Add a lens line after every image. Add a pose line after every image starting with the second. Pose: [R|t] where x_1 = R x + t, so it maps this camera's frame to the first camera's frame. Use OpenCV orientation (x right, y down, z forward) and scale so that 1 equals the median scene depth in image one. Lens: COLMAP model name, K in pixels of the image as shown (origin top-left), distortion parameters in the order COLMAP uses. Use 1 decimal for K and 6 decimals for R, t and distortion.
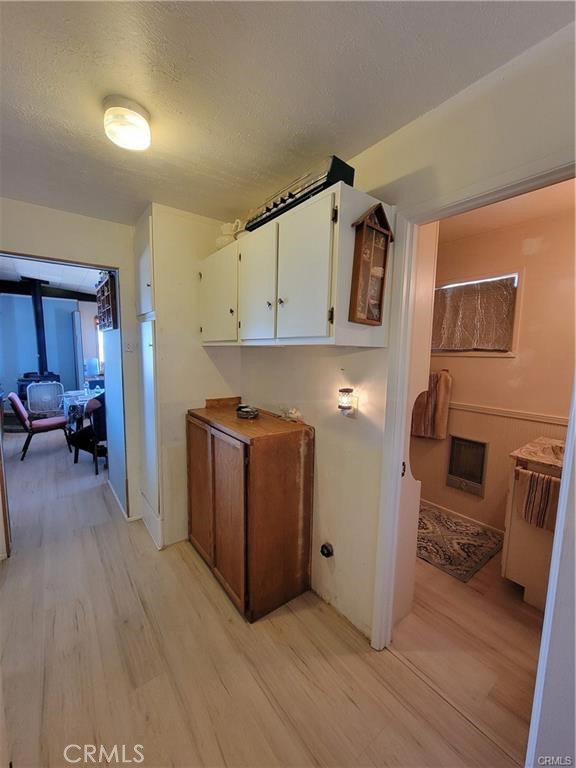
lens RADIAL K [[312.1, 0, 284.8], [0, 312.1, 385.1], [0, 0, 1]] dist [-0.004230, -0.000780]
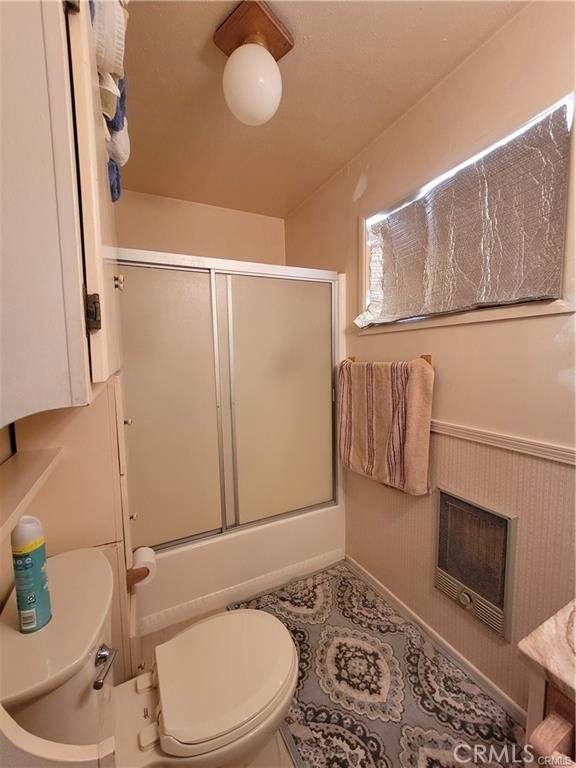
lens RADIAL K [[312.1, 0, 284.7], [0, 312.1, 382.5], [0, 0, 1]] dist [-0.004230, -0.000780]
pose [[0.981757, -0.006267, -0.190035, 0.397103], [0.000467, 0.999533, -0.030552, 0.009799], [0.190138, 0.029906, 0.981302, 0.478722]]
